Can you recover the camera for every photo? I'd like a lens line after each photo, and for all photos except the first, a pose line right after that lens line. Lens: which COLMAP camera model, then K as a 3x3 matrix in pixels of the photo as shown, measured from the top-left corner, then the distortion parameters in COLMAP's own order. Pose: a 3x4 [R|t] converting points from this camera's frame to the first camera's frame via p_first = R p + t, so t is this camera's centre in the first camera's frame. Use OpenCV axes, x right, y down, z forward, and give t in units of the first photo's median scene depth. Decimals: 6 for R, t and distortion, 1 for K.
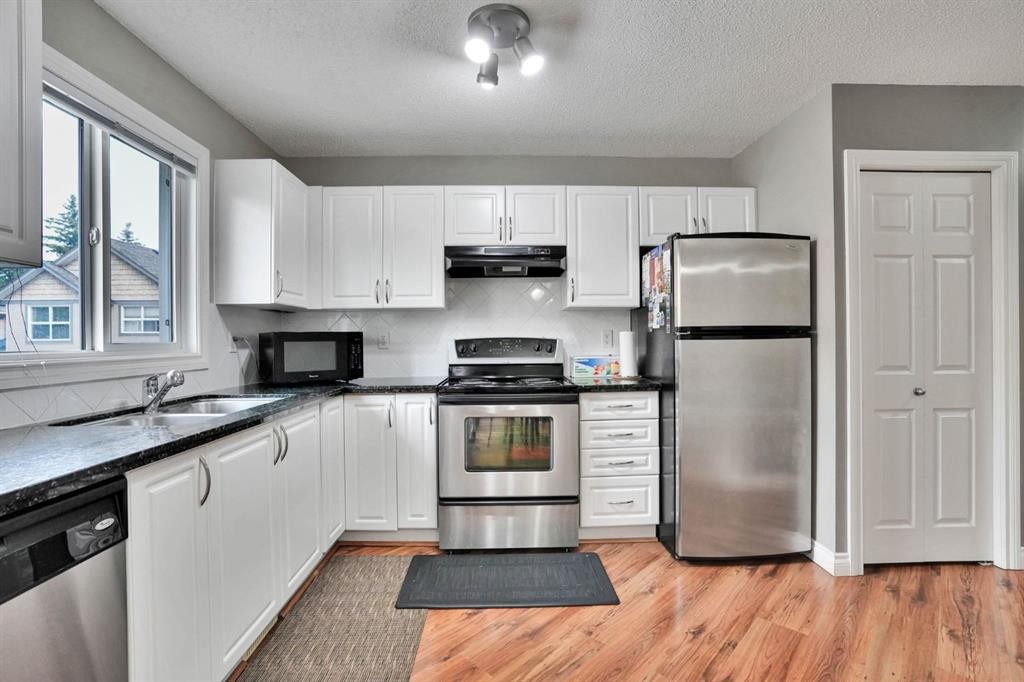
lens RADIAL K [[478.6, 0, 516.6], [0, 478.6, 338.5], [0, 0, 1]] dist [-0.040269, 0.010369]
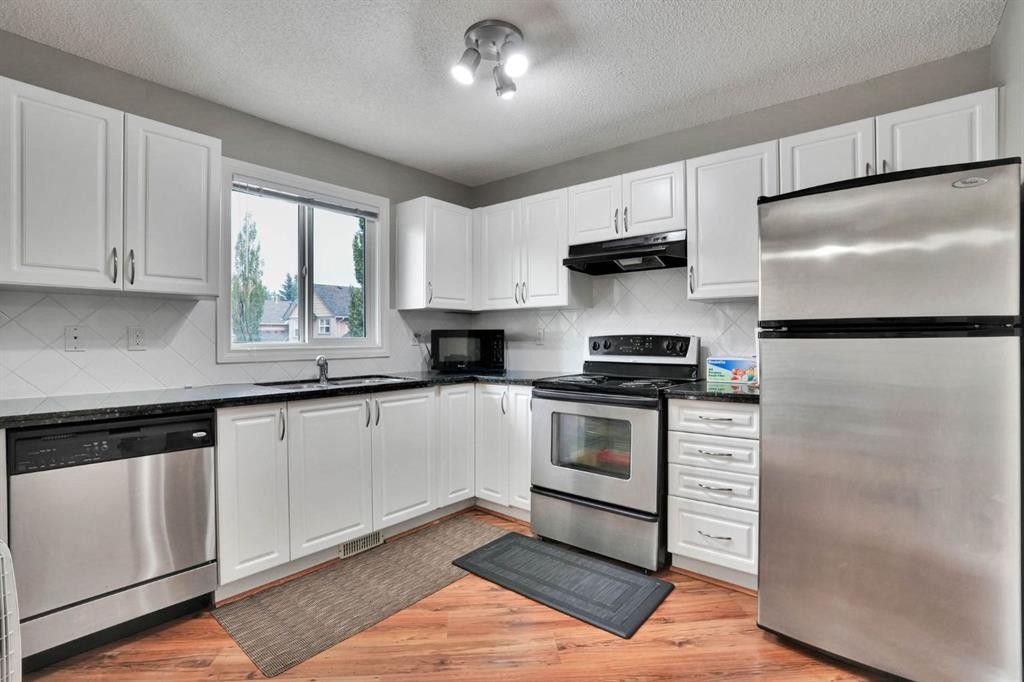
lens RADIAL K [[478.6, 0, 512.6], [0, 478.6, 339.7], [0, 0, 1]] dist [-0.040269, 0.010369]
pose [[0.752680, 0.008334, -0.658333, 0.489421], [-0.002851, 0.999952, 0.009398, -0.000300], [0.658380, -0.005197, 0.752668, 0.160666]]
